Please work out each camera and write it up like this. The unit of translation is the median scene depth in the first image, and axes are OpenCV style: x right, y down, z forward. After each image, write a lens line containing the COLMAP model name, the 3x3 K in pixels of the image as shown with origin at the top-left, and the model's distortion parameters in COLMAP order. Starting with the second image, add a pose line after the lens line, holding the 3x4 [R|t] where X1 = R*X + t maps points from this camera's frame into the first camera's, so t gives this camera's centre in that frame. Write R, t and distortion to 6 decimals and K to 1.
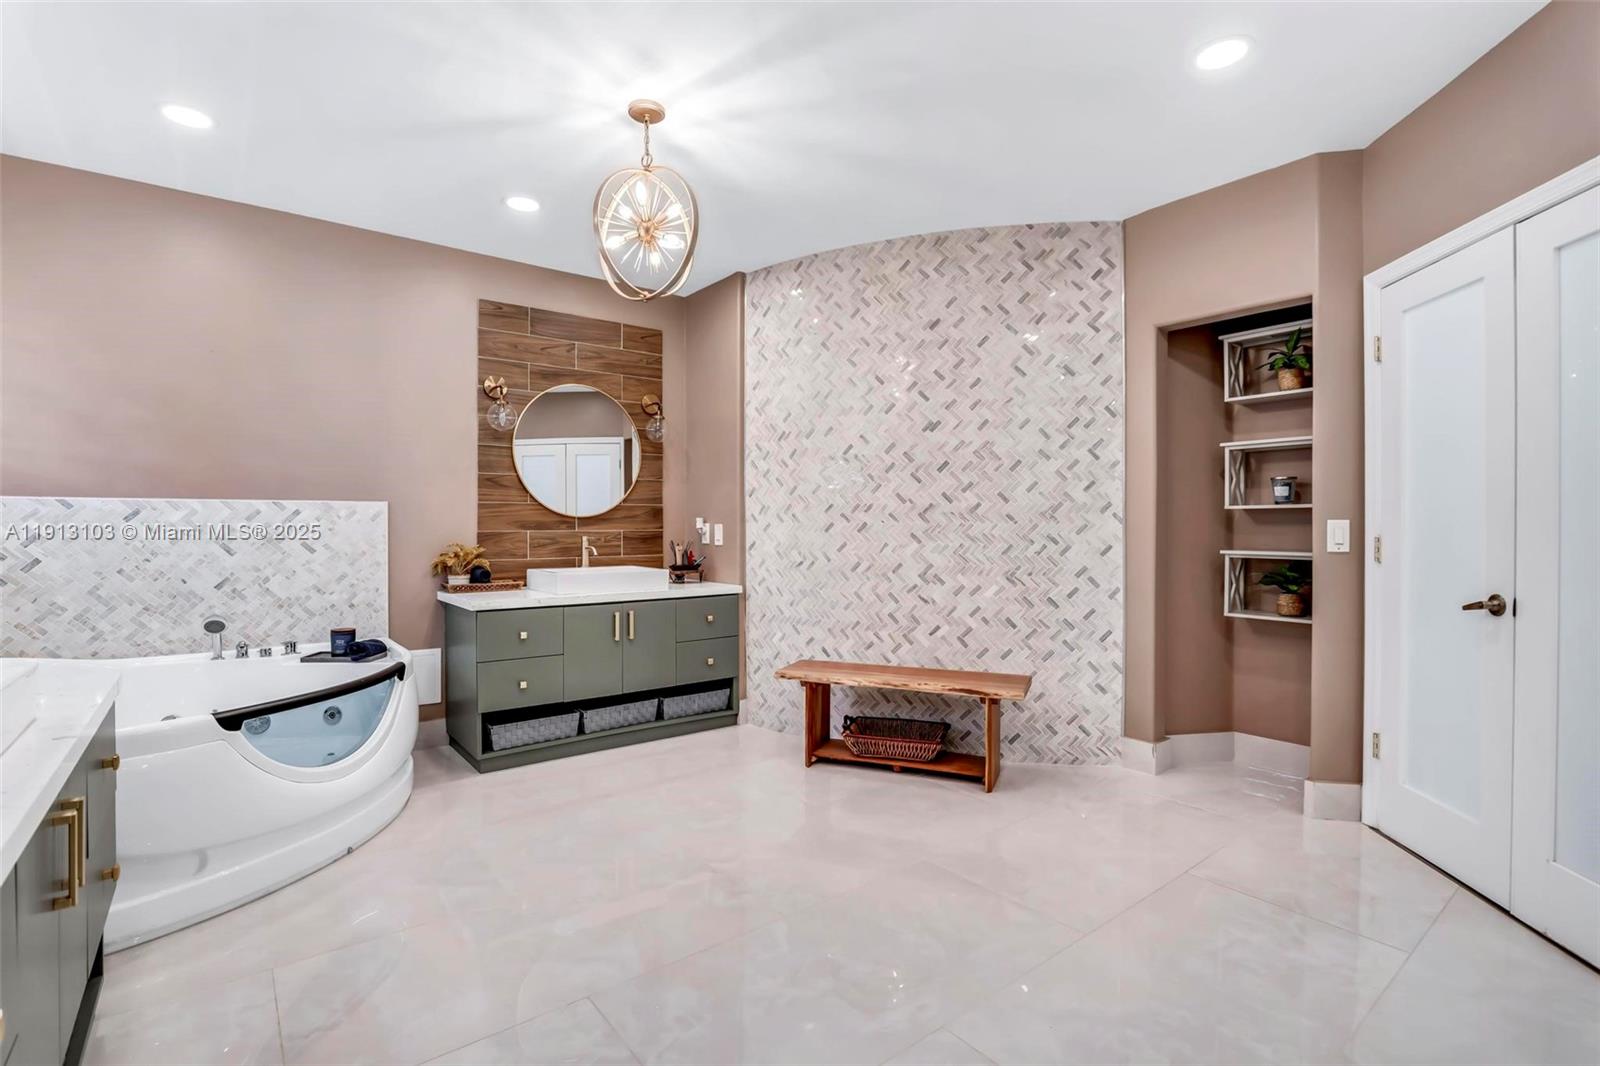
lens RADIAL K [[739.3, 0, 776.7], [0, 739.3, 534.0], [0, 0, 1]] dist [-0.001911, -0.000078]
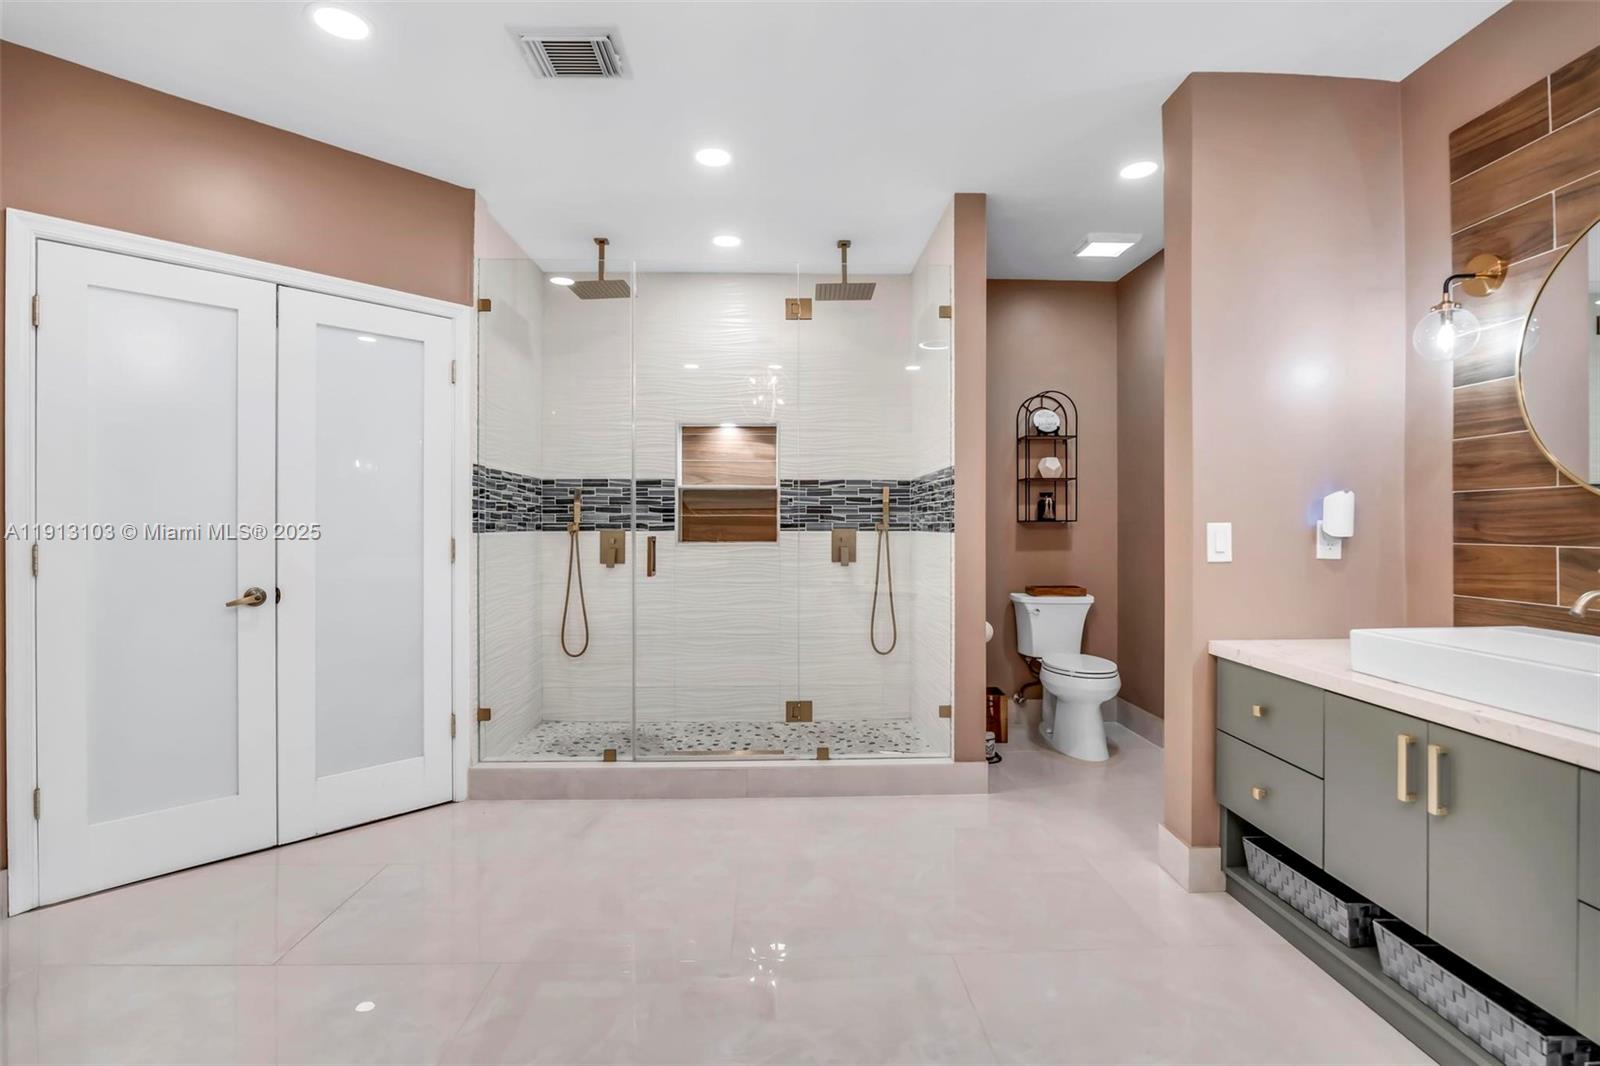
lens RADIAL K [[733.4, 0, 804.4], [0, 733.4, 522.6], [0, 0, 1]] dist [-0.004084, 0.000436]
pose [[-0.567203, -0.000263, -0.823578, 0.331862], [-0.005202, 0.999981, 0.003264, -0.019254], [0.823562, 0.006135, -0.567194, 0.928586]]
